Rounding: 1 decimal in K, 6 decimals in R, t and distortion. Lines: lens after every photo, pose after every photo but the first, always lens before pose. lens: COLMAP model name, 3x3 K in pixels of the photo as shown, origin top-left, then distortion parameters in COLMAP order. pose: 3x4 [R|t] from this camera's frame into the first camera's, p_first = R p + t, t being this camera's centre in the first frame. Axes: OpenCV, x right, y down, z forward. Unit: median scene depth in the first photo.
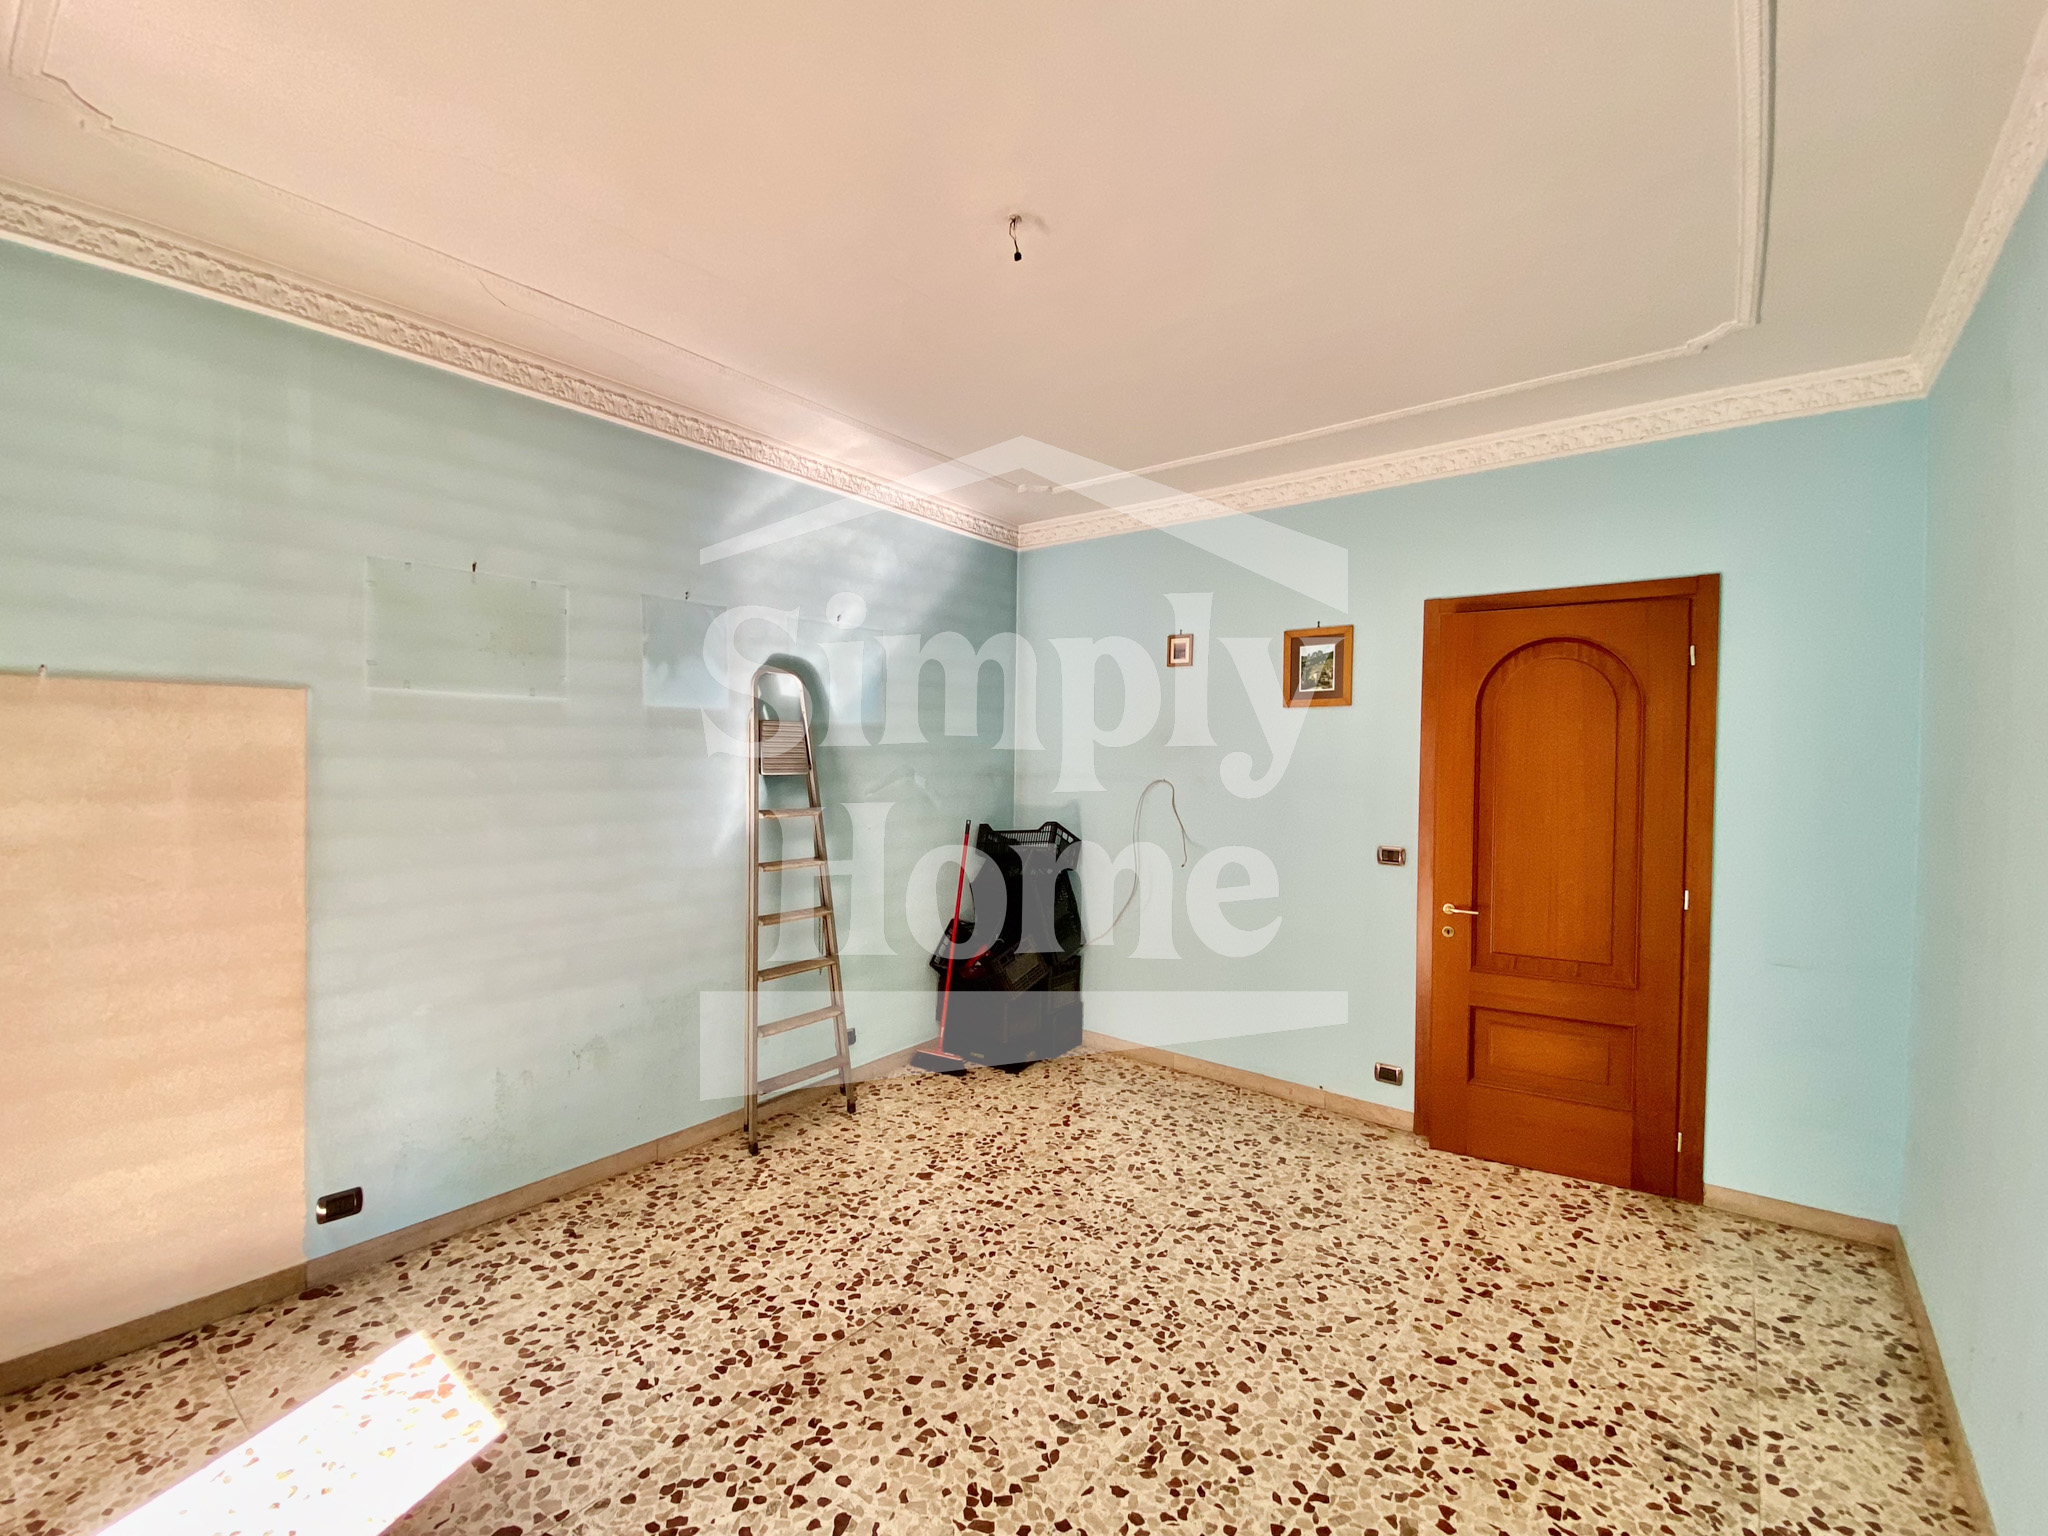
lens RADIAL K [[897.6, 0, 1024.0], [0, 897.6, 768.0], [0, 0, 1]] dist [0.030908, -0.022381]
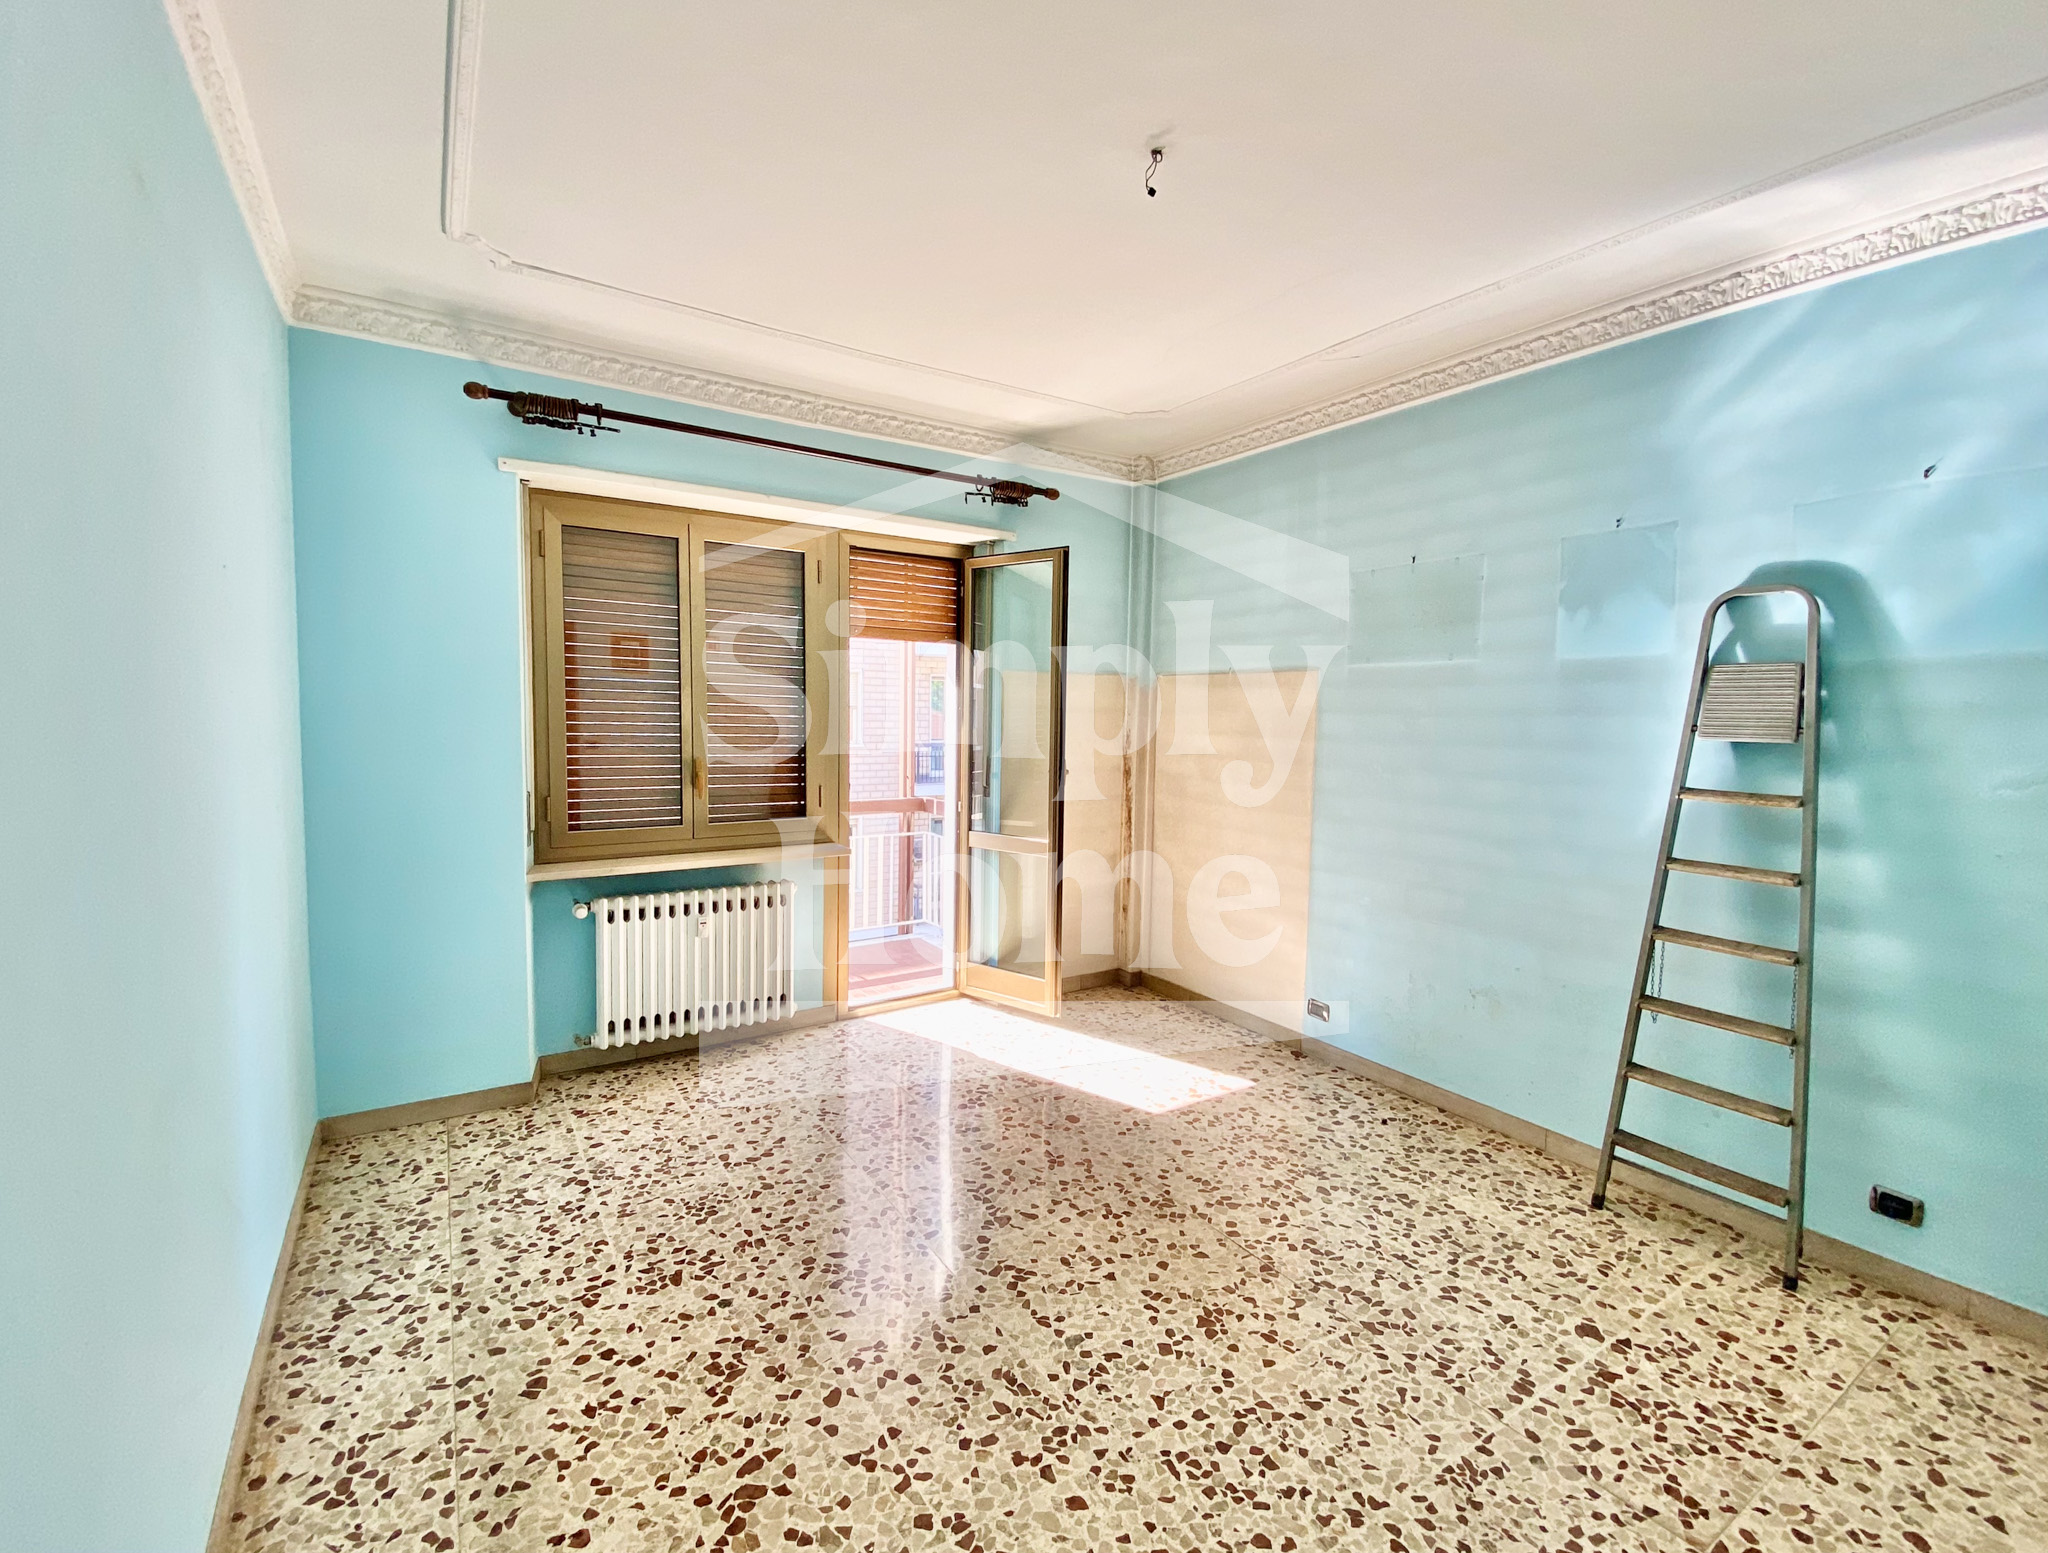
lens RADIAL K [[911.8, 0, 1014.2], [0, 911.8, 768.5], [0, 0, 1]] dist [0.037548, -0.026409]
pose [[-0.337936, 0.042688, -0.940200, 0.826460], [-0.035845, 0.997662, 0.058180, 0.009256], [0.940486, 0.053362, -0.335616, 0.998871]]
